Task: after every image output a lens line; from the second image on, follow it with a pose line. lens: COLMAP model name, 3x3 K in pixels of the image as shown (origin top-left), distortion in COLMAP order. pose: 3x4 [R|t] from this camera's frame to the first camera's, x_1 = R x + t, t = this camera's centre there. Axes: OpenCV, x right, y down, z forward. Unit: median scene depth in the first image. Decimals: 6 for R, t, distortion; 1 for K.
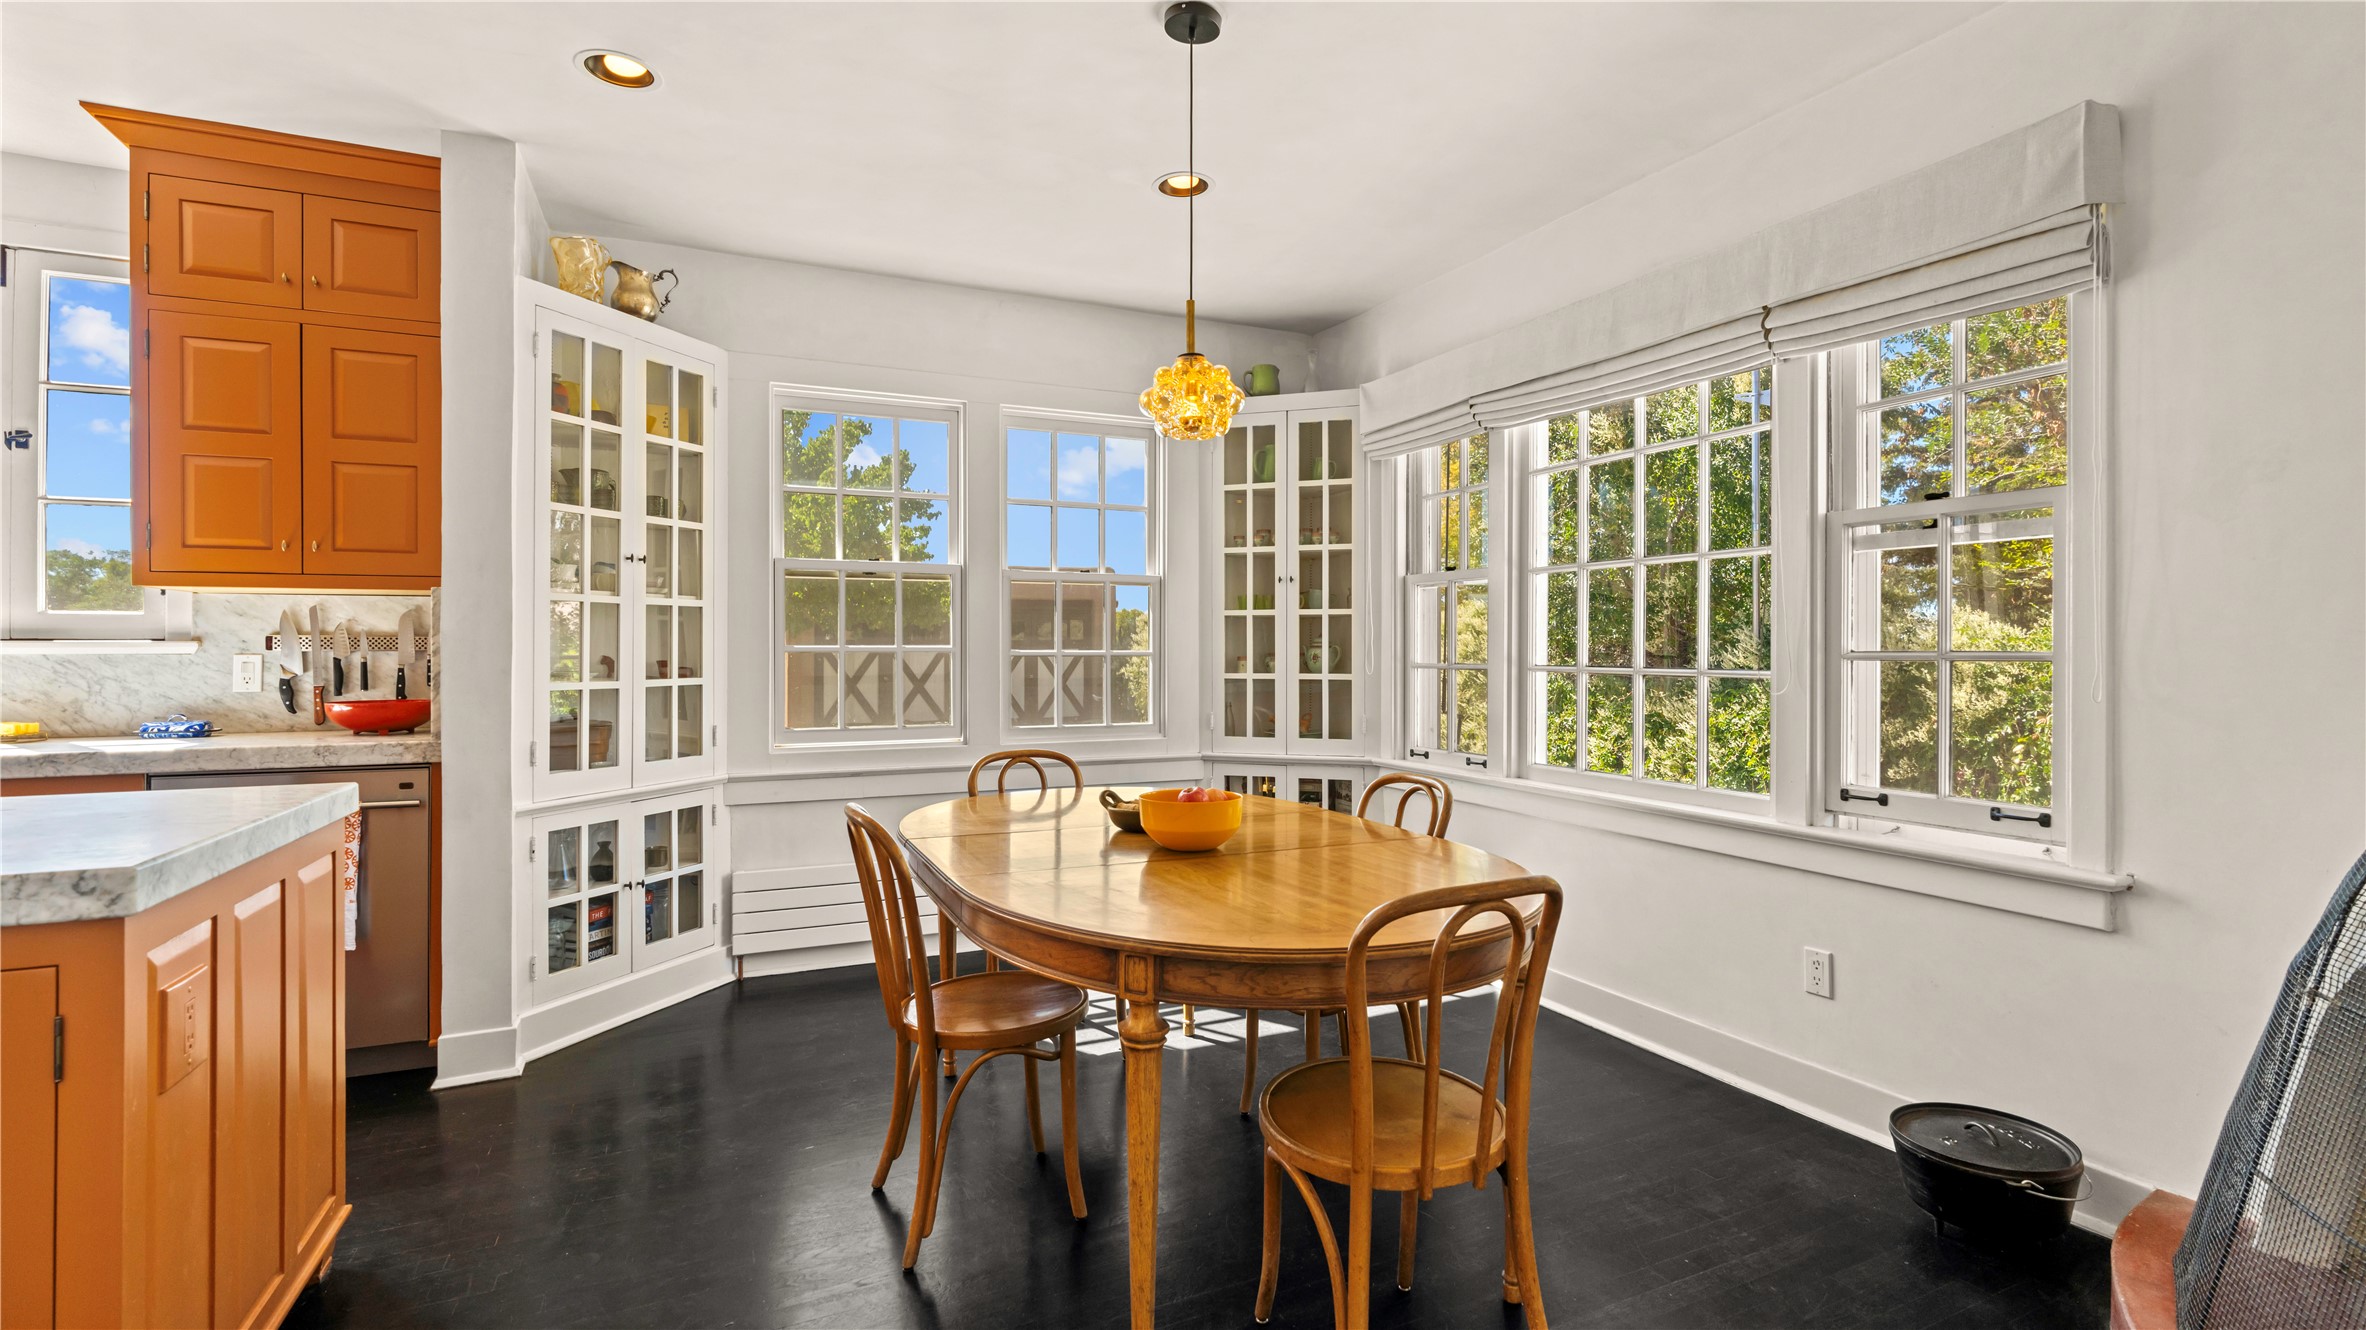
lens RADIAL K [[1069.3, 0, 1185.6], [0, 1069.3, 648.2], [0, 0, 1]] dist [-0.001864, 0.000426]
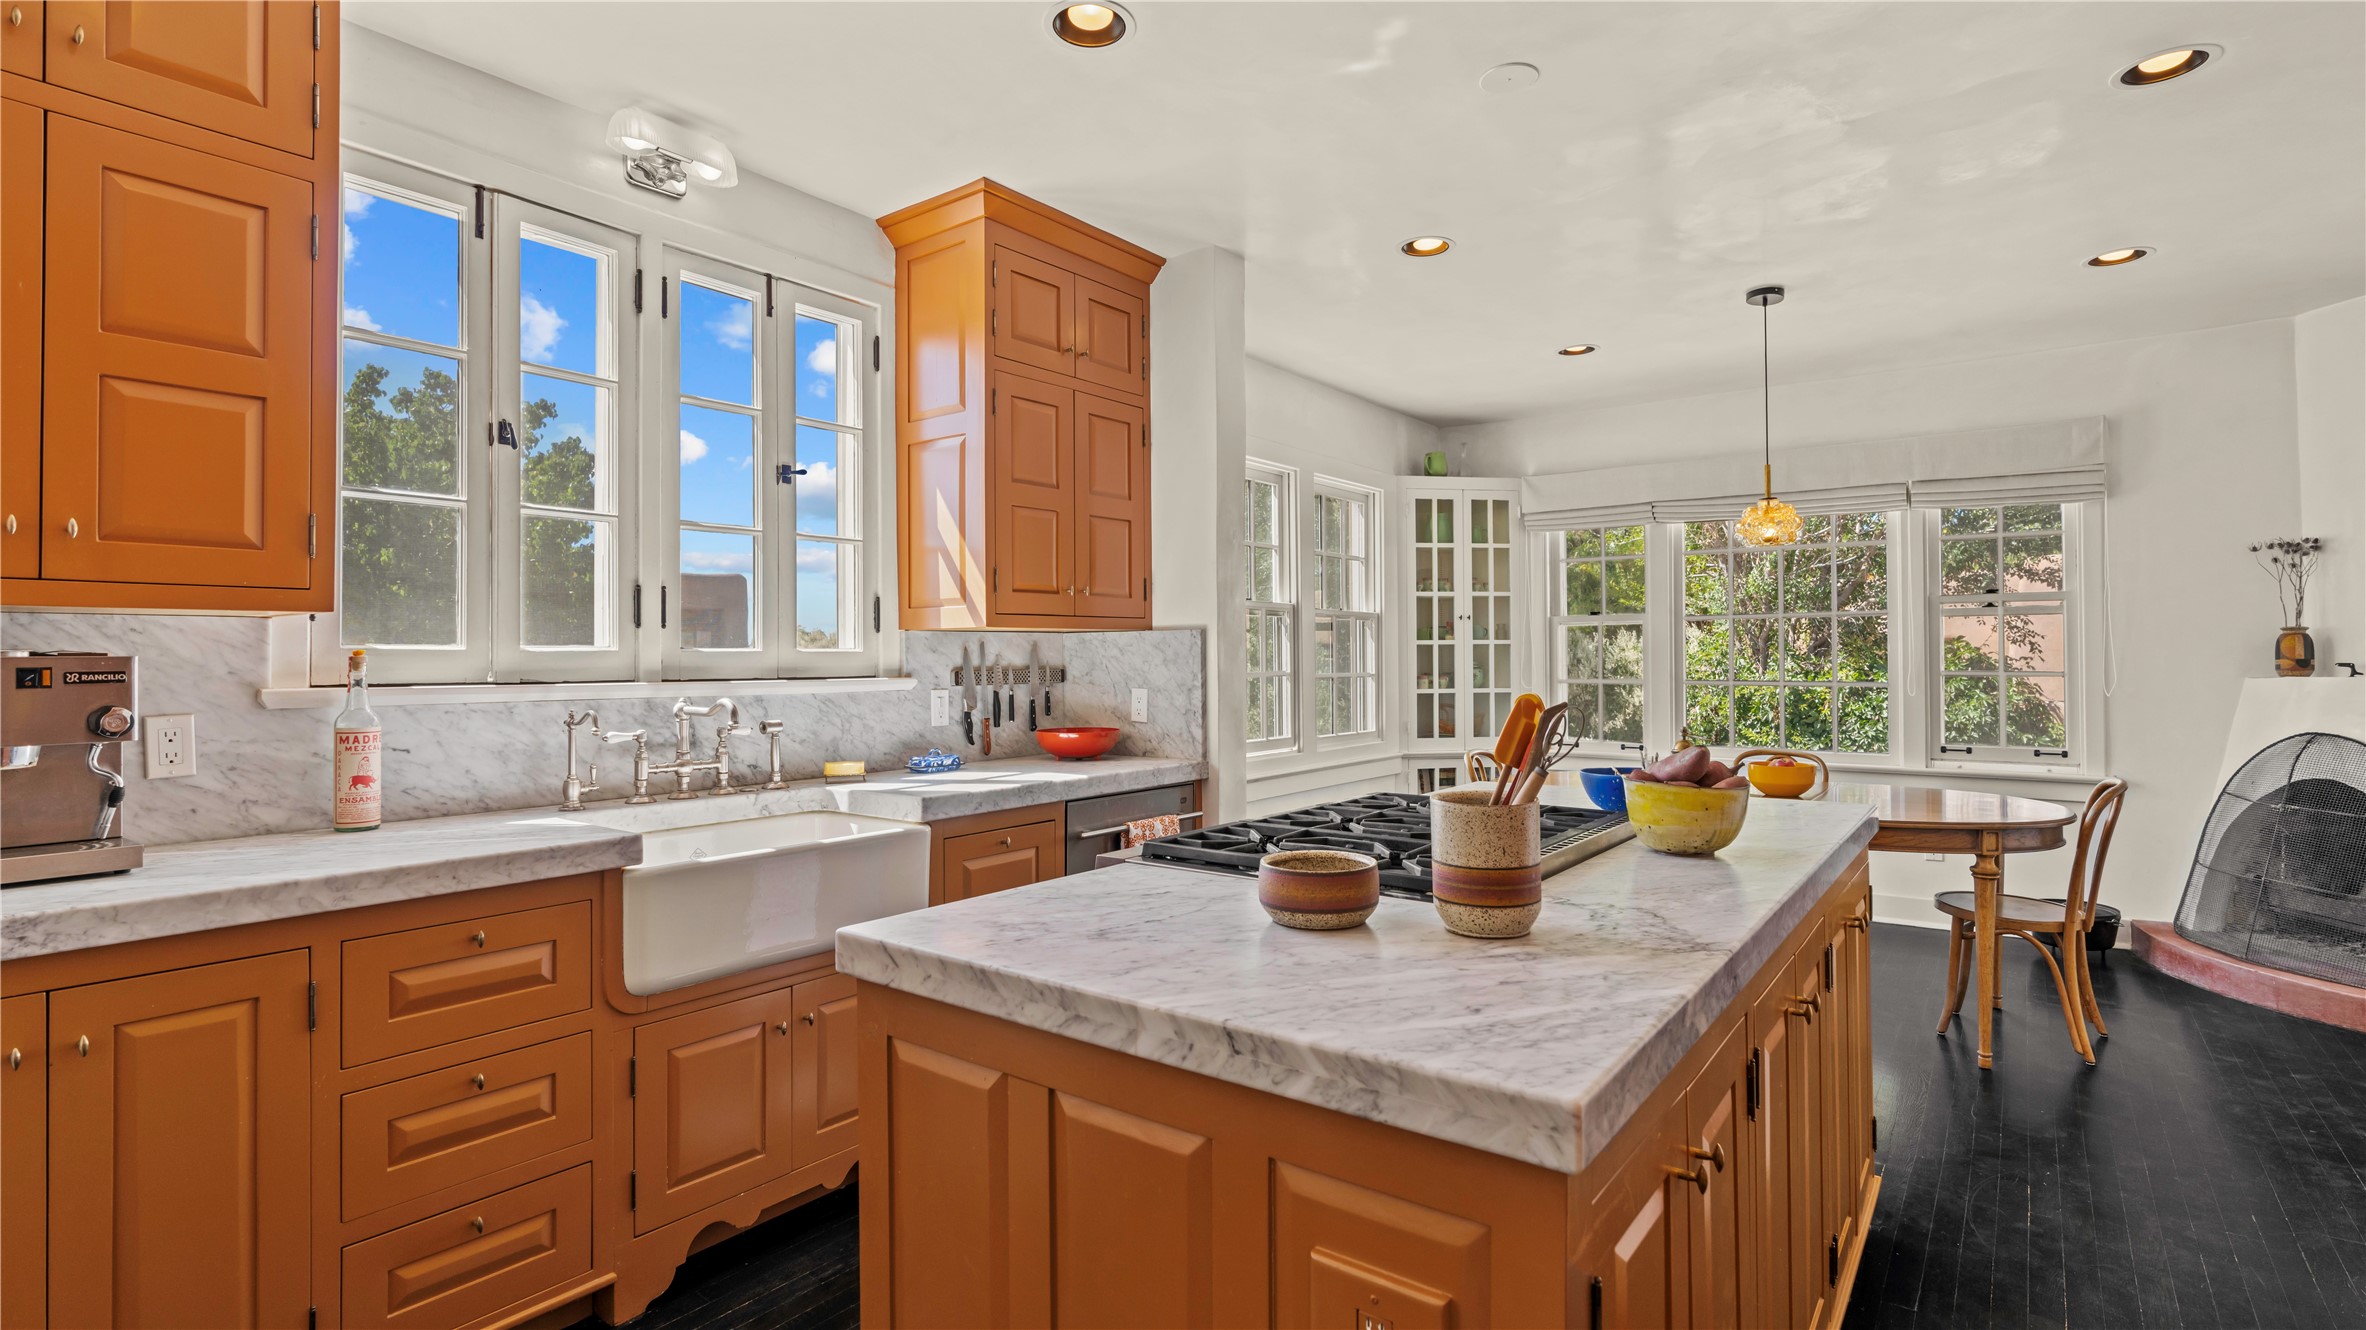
lens RADIAL K [[1104.2, 0, 1178.8], [0, 1104.2, 639.7], [0, 0, 1]] dist [-0.004263, 0.000584]
pose [[0.886611, 0.001774, 0.462513, -1.163600], [0.006003, 0.999864, -0.015342, -0.024486], [-0.462477, 0.016379, 0.886480, -0.059374]]
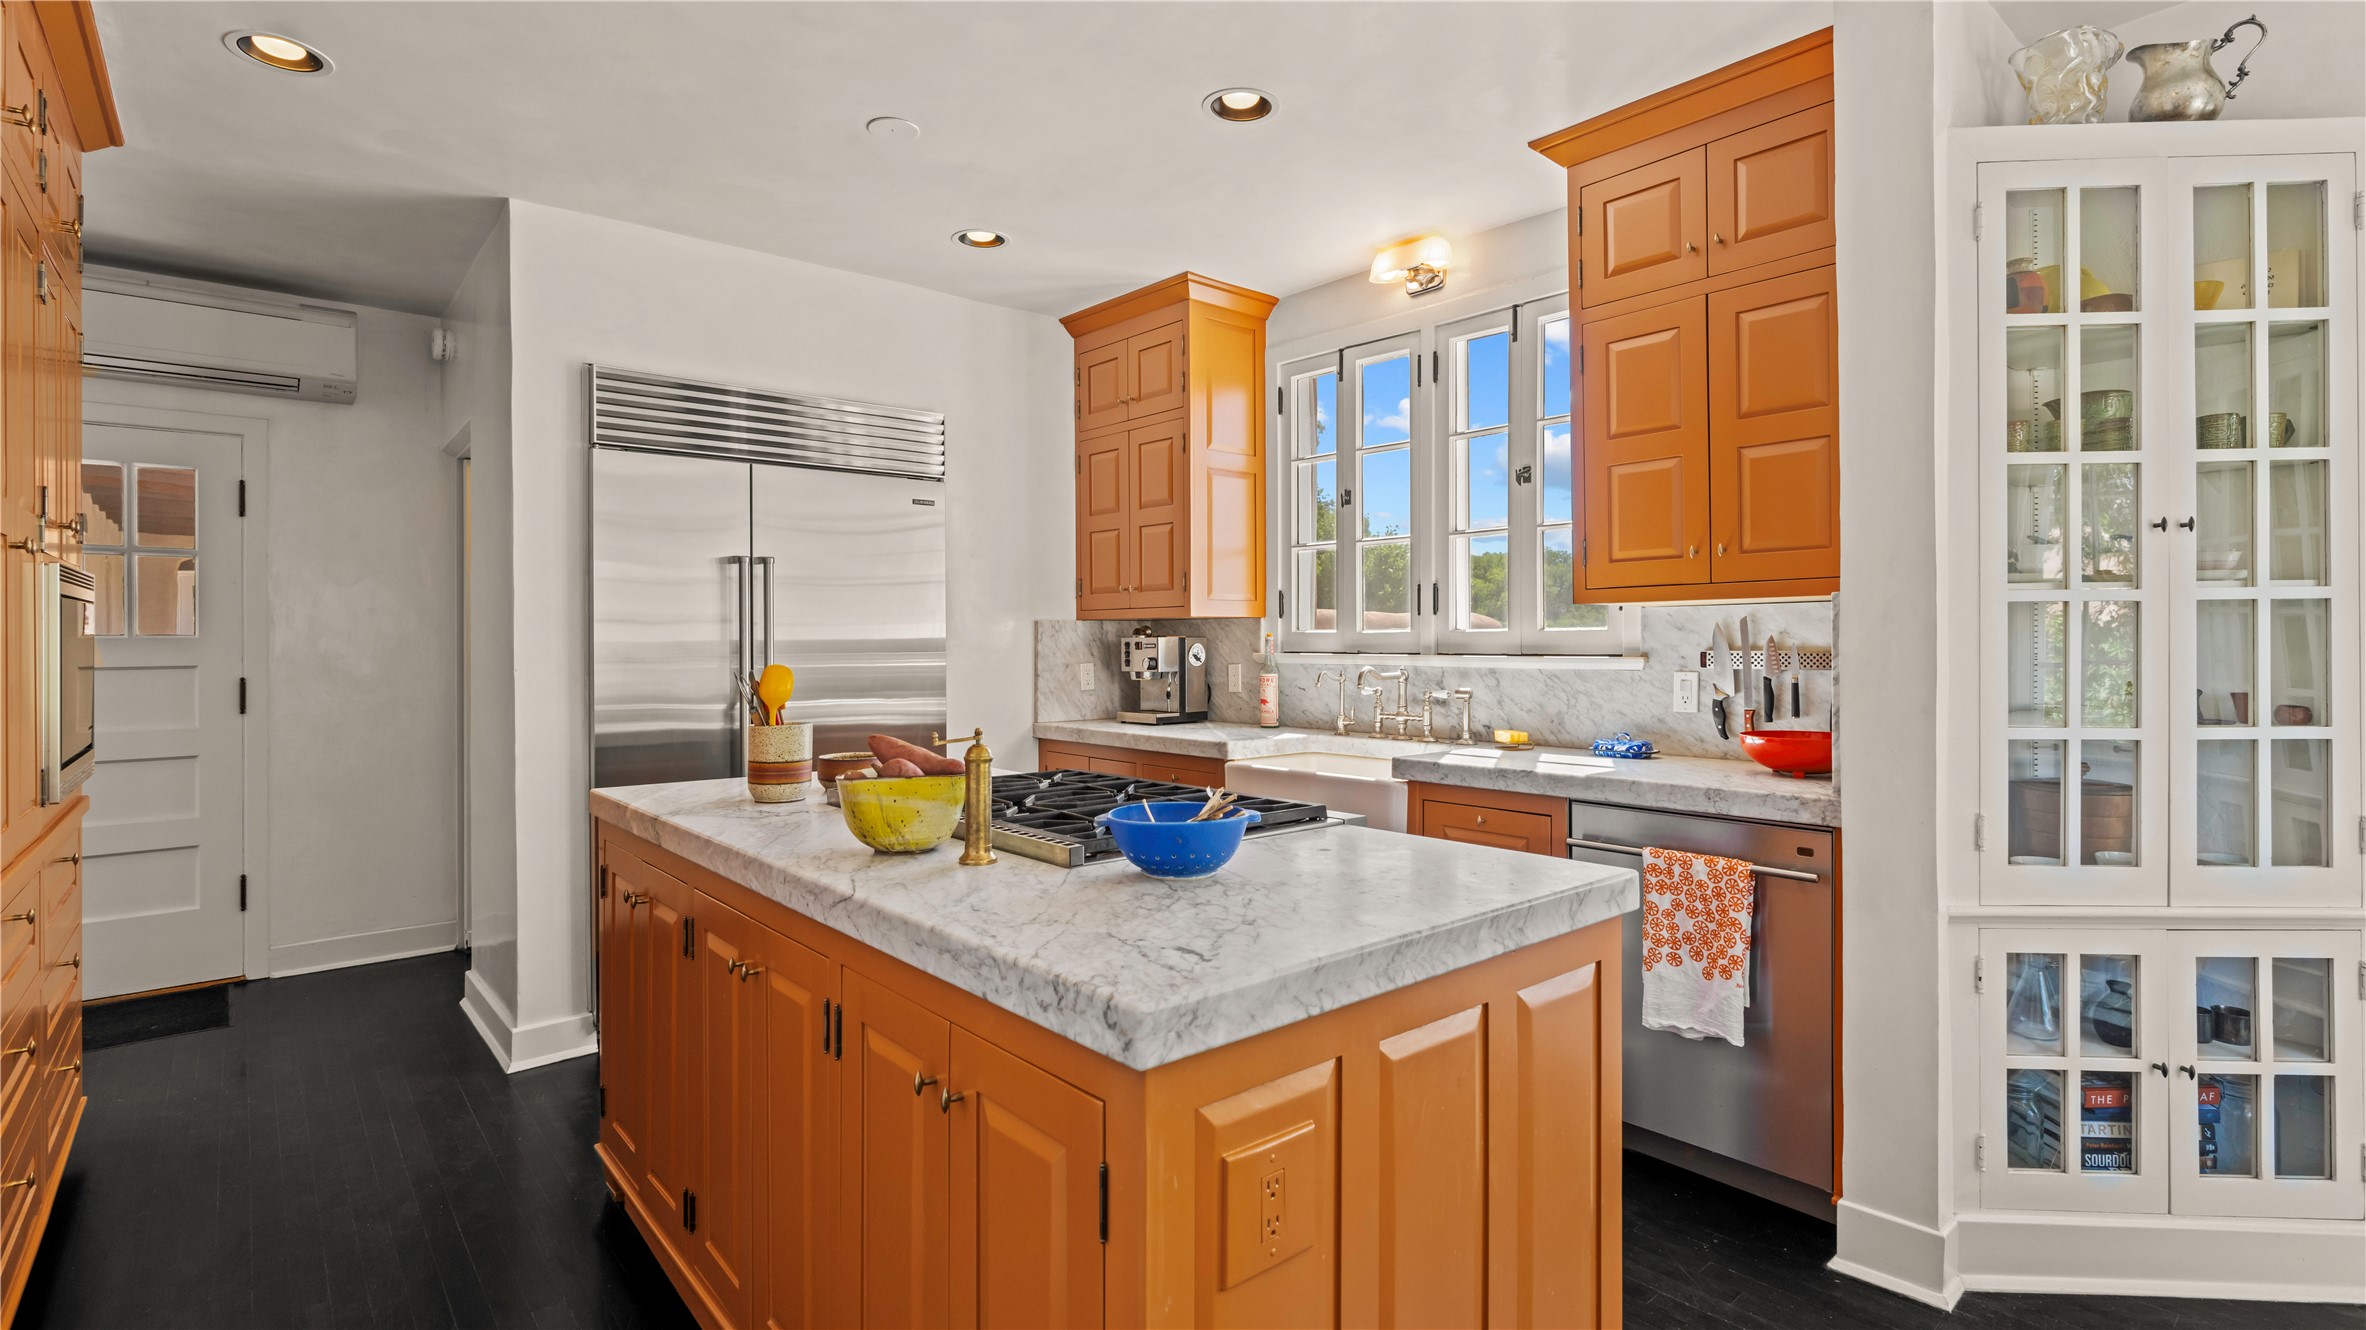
lens RADIAL K [[1104.2, 0, 1178.8], [0, 1104.2, 639.7], [0, 0, 1]] dist [-0.004263, 0.000584]
pose [[0.276149, -0.002206, -0.961112, -0.080576], [0.006286, 0.999980, -0.000490, -0.024048], [0.961094, -0.005906, 0.276157, 0.312615]]
